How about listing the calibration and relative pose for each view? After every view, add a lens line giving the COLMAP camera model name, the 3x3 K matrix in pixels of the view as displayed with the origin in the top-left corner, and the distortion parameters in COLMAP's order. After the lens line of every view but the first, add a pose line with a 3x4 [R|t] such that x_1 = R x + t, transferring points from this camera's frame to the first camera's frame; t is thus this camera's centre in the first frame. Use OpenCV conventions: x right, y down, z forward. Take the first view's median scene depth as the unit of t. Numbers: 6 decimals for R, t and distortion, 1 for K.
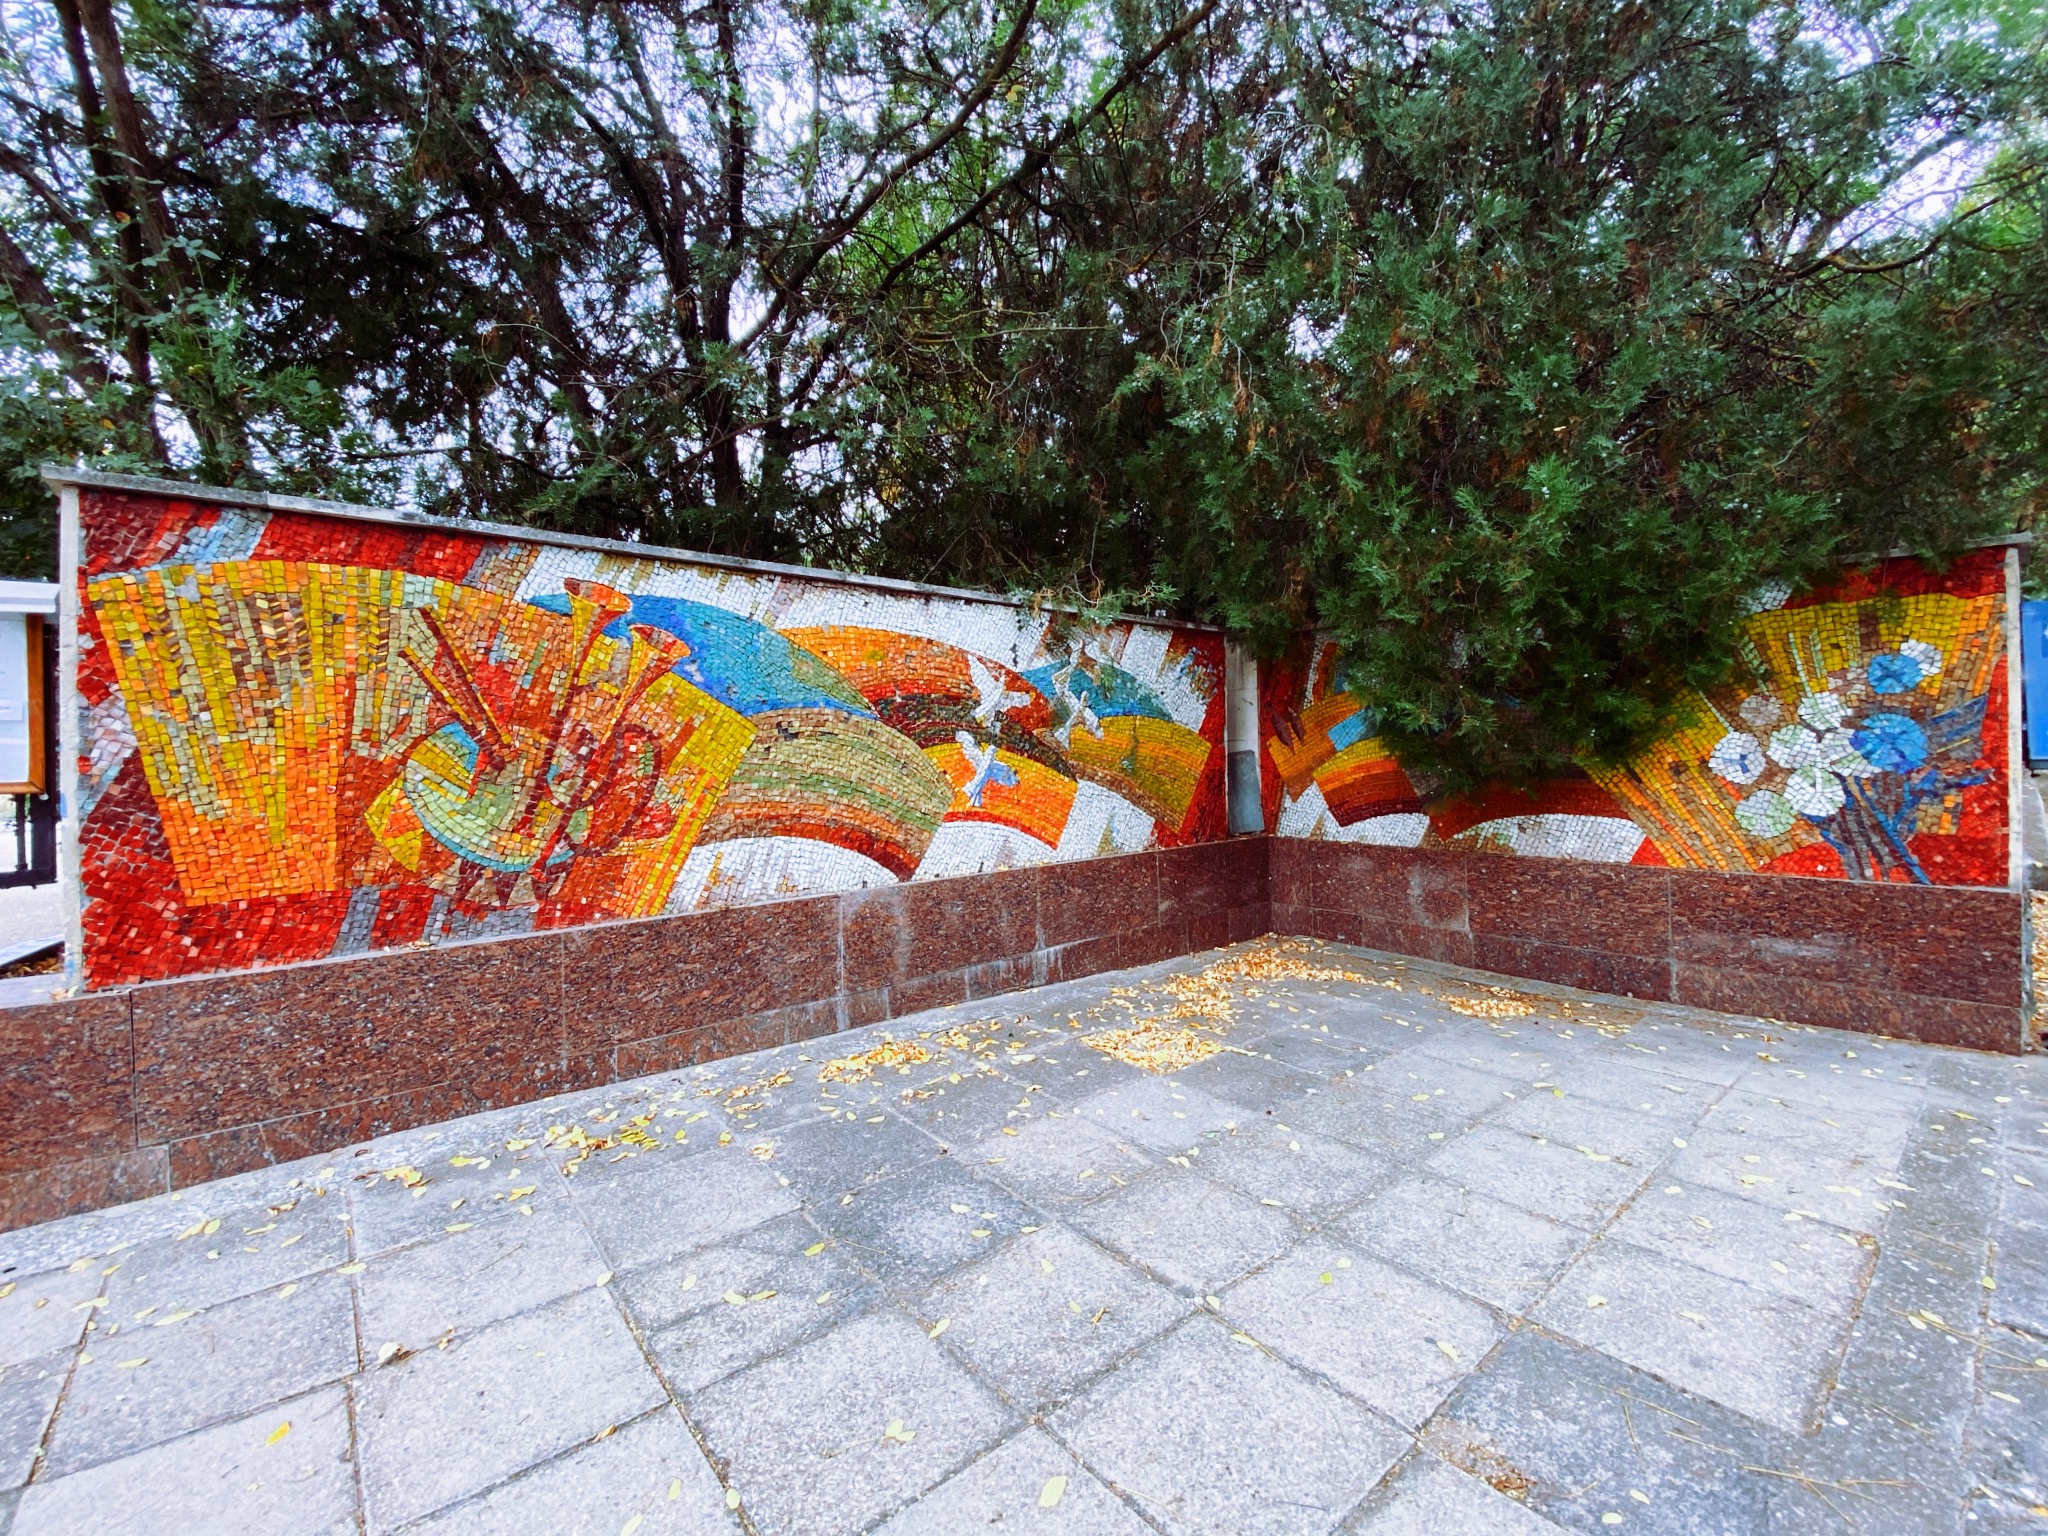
lens RADIAL K [[840.2, 0, 1026.2], [0, 840.2, 752.9], [0, 0, 1]] dist [0.004880, -0.012067]
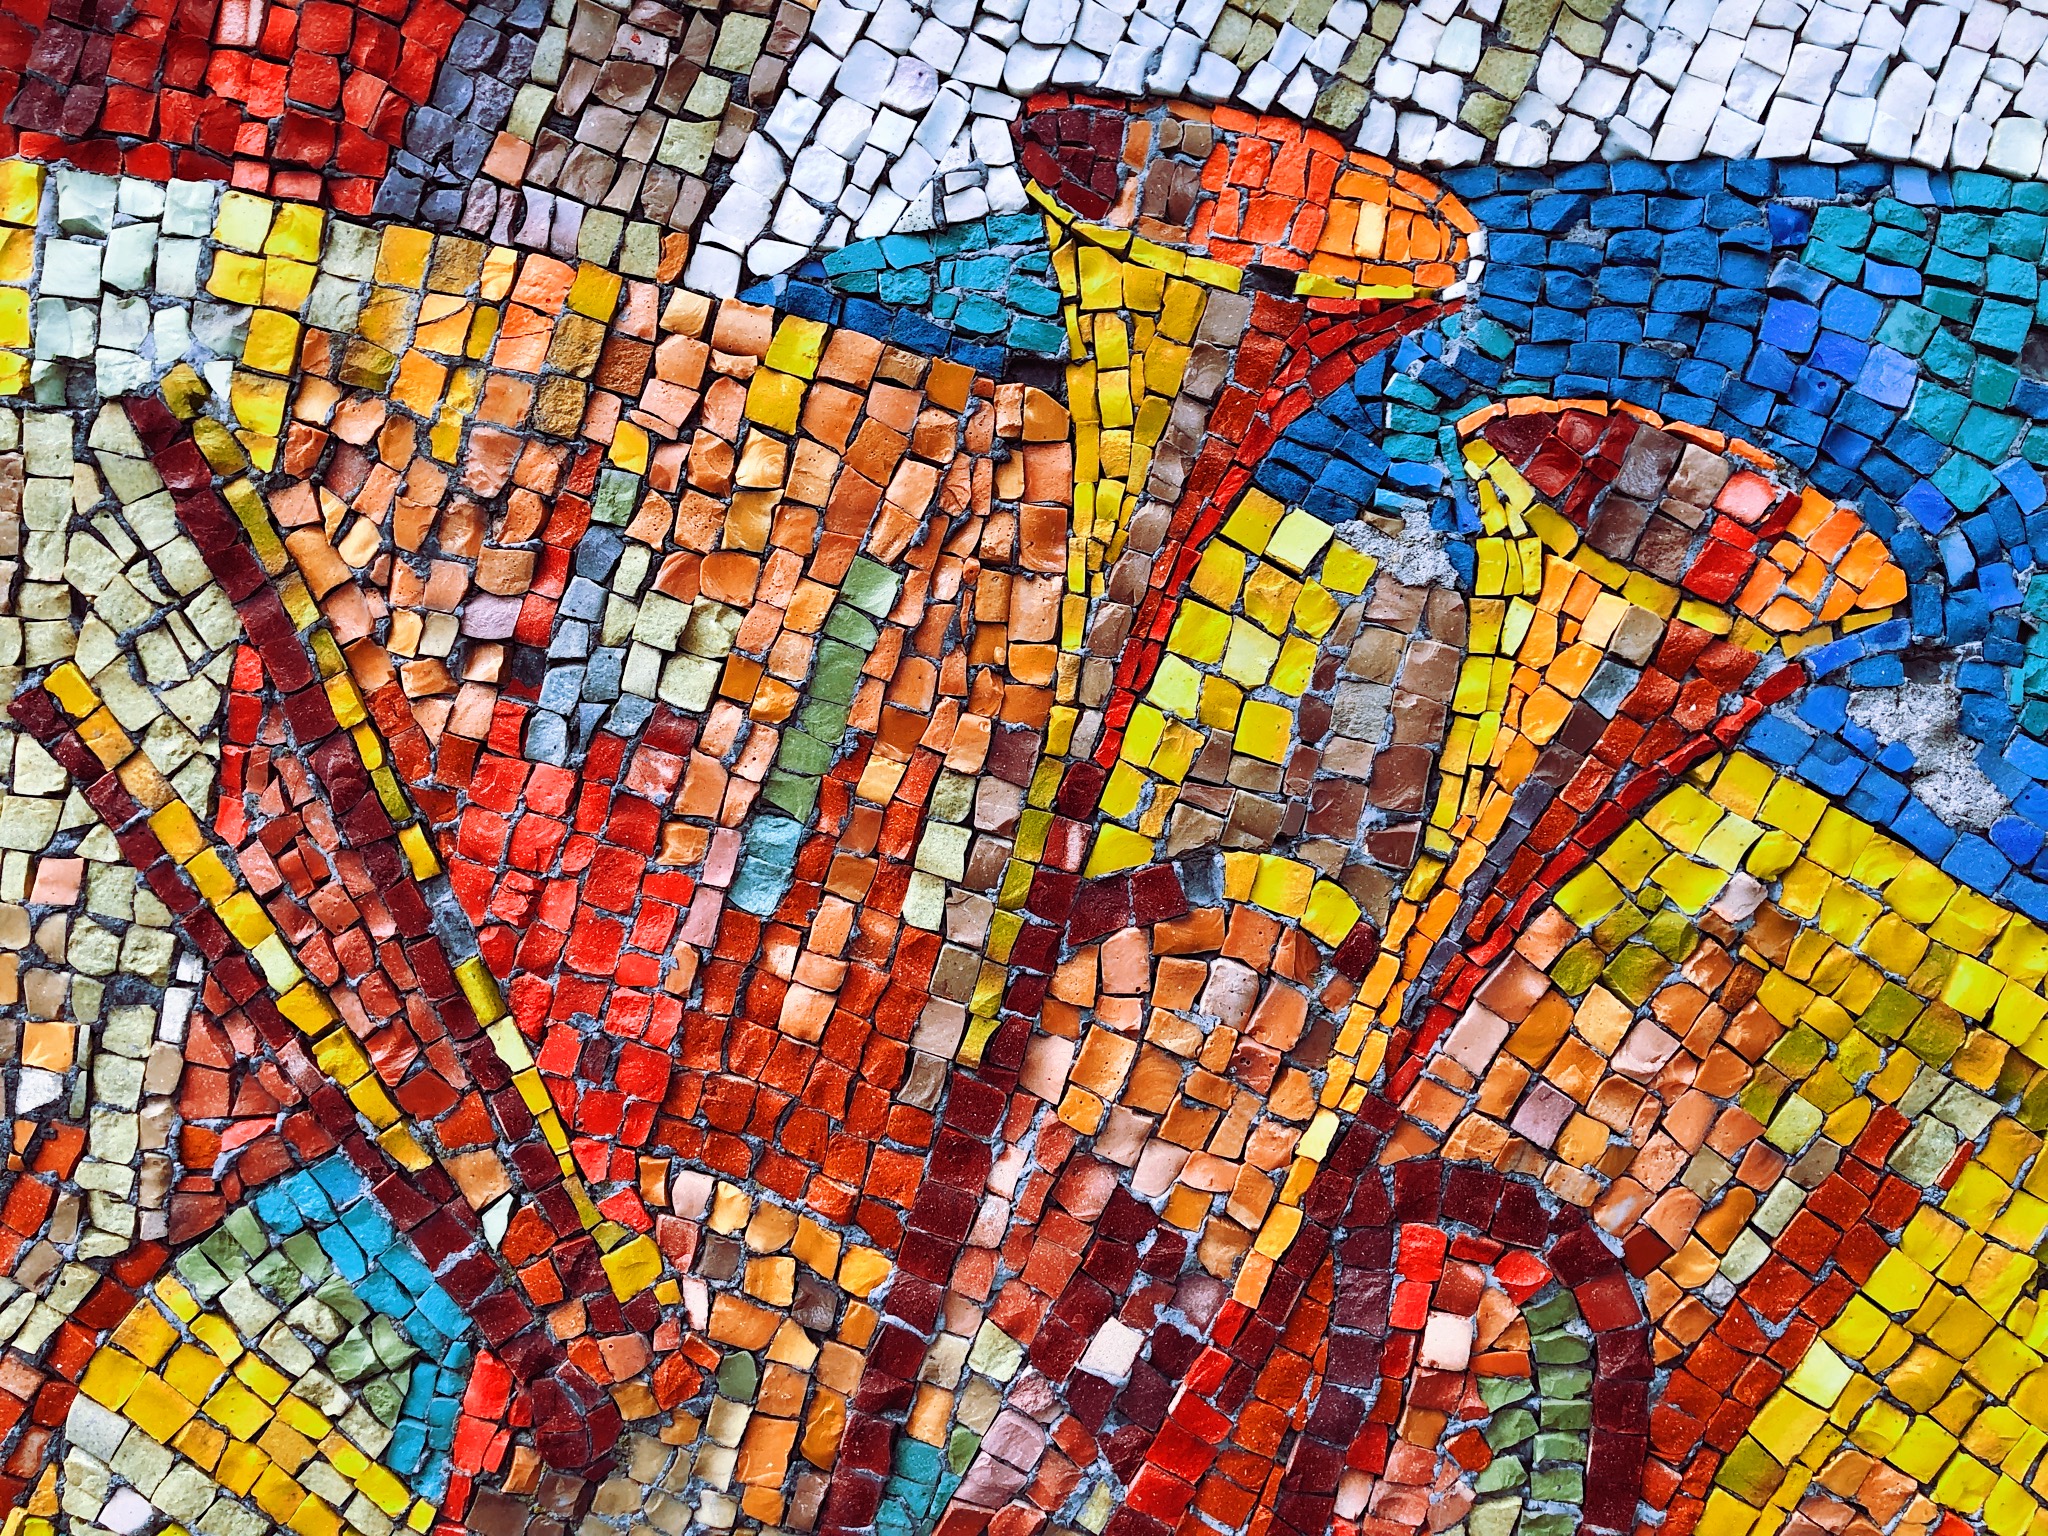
lens RADIAL K [[1693.2, 0, 1040.1], [0, 1693.2, 777.7], [0, 0, 1]] dist [0.041572, -0.068112]
pose [[0.758685, 0.049540, -0.649571, -0.335332], [-0.017657, 0.998302, 0.055513, -0.104430], [0.651218, -0.030648, 0.758272, 0.731315]]
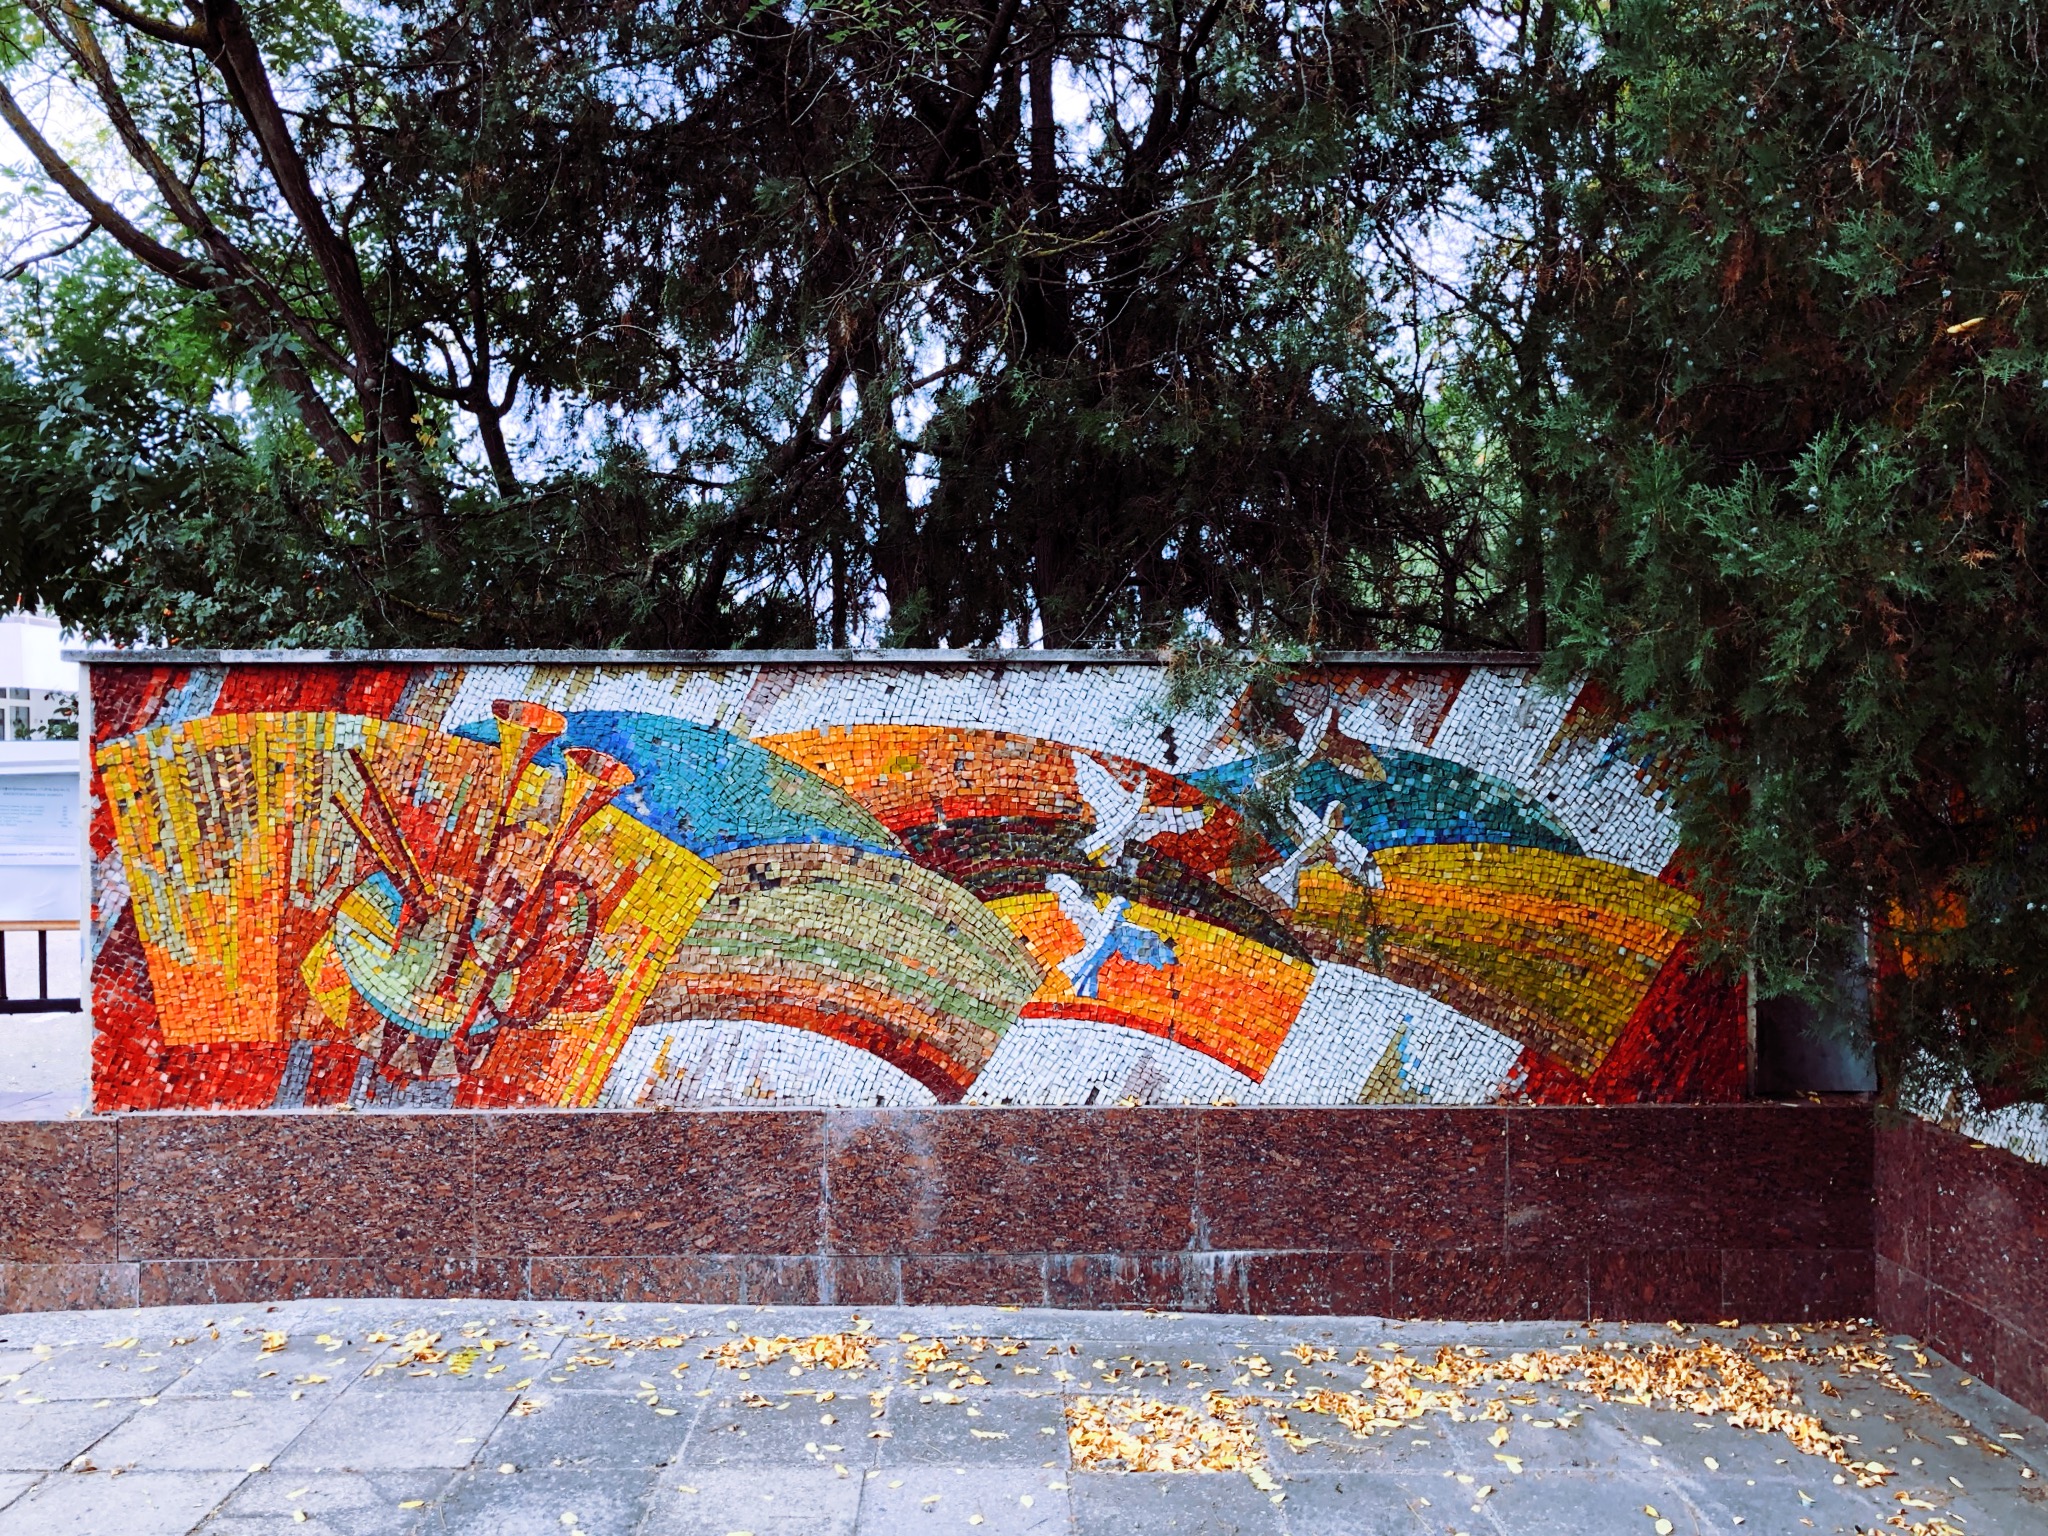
lens RADIAL K [[1693.2, 0, 1045.9], [0, 1693.2, 807.4], [0, 0, 1]] dist [0.041572, -0.068112]
pose [[0.775754, 0.024620, -0.630555, 0.904720], [-0.012008, 0.999634, 0.024257, -0.136838], [0.630921, -0.011245, 0.775765, 0.013014]]
